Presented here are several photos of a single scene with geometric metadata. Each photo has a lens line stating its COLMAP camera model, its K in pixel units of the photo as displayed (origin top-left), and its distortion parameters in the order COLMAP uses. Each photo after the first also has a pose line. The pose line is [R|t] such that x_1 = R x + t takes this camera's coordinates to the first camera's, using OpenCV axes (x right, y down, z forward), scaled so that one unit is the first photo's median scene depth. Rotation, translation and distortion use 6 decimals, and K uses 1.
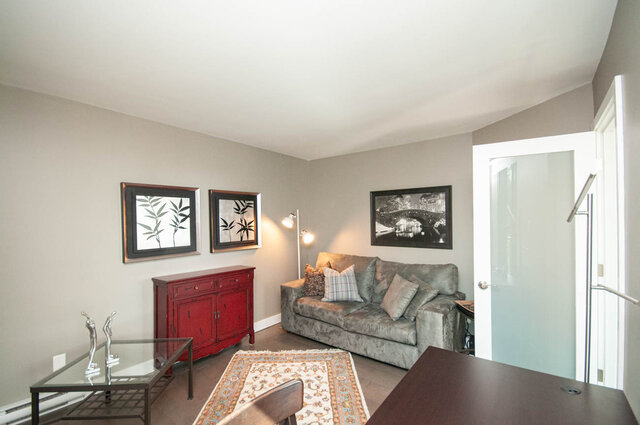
lens RADIAL K [[279.6, 0, 320.4], [0, 279.6, 221.8], [0, 0, 1]] dist [0.016945, -0.014770]
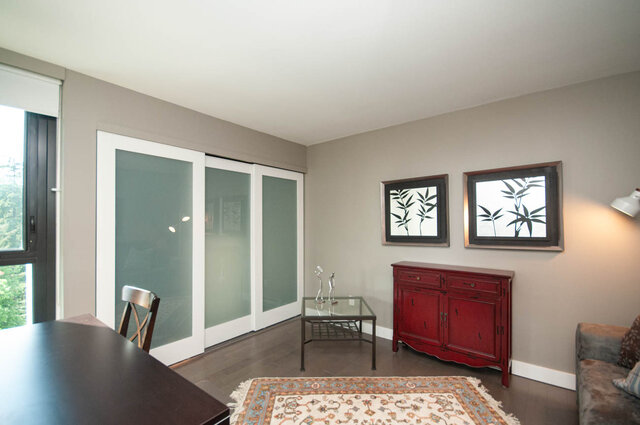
lens RADIAL K [[279.6, 0, 320.4], [0, 279.6, 221.8], [0, 0, 1]] dist [0.016945, -0.014770]
pose [[-0.014281, 0.003153, -0.999893, 0.502477], [0.001021, 0.999995, 0.003138, 0.033156], [0.999897, -0.000976, -0.014284, 0.623675]]
